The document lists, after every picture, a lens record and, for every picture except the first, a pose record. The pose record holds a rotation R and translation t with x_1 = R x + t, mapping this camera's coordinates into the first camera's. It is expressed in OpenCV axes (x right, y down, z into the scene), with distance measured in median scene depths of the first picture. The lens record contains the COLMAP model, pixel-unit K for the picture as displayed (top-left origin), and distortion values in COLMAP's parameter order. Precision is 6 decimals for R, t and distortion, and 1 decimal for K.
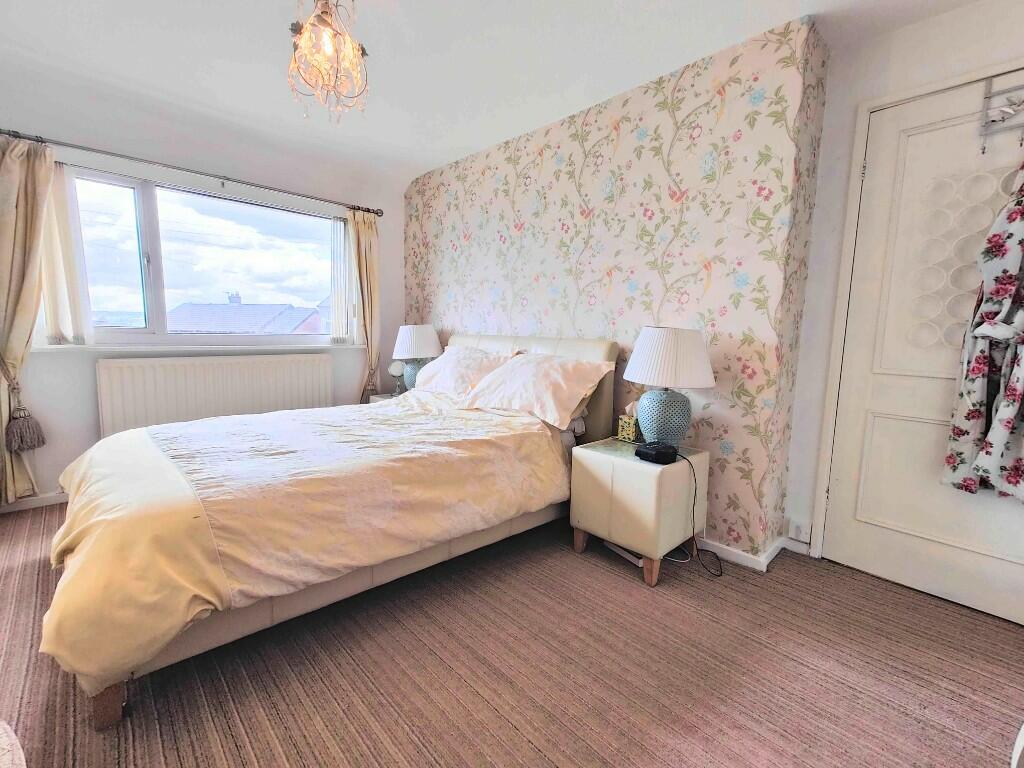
lens RADIAL K [[449.7, 0, 509.7], [0, 449.7, 381.4], [0, 0, 1]] dist [0.001746, -0.000027]
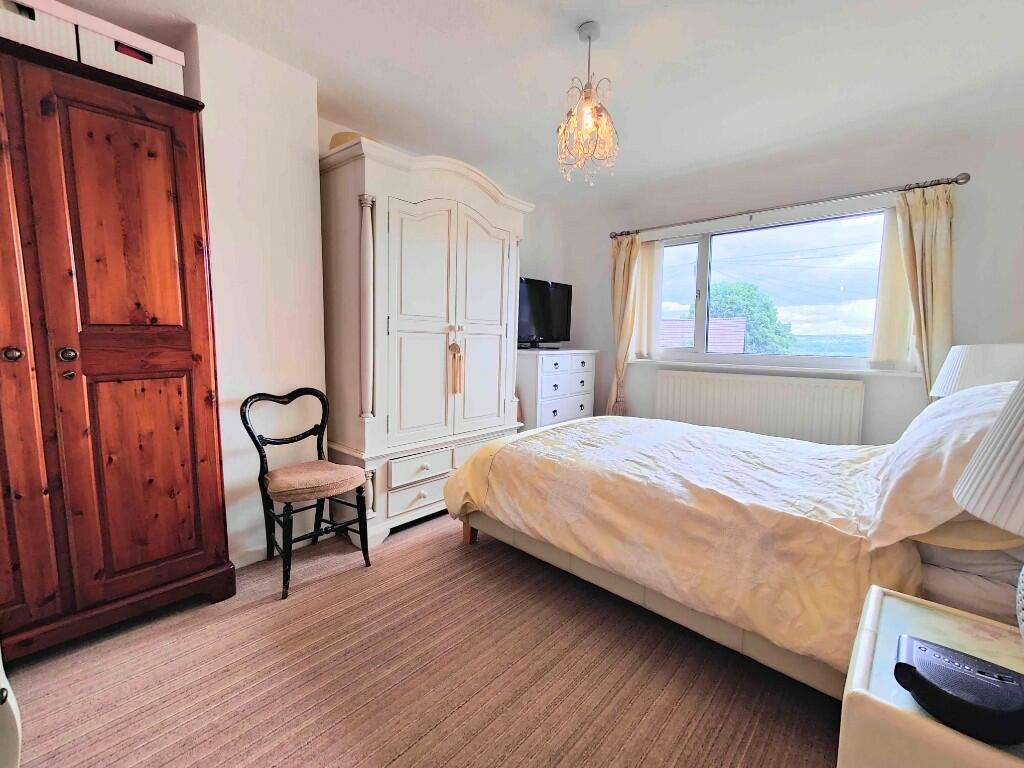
lens RADIAL K [[449.7, 0, 509.7], [0, 449.7, 381.4], [0, 0, 1]] dist [0.001746, -0.000027]
pose [[0.069434, 0.073272, -0.994892, 0.650491], [-0.121863, 0.990453, 0.064440, -0.066347], [0.990115, 0.116766, 0.077700, 0.574518]]
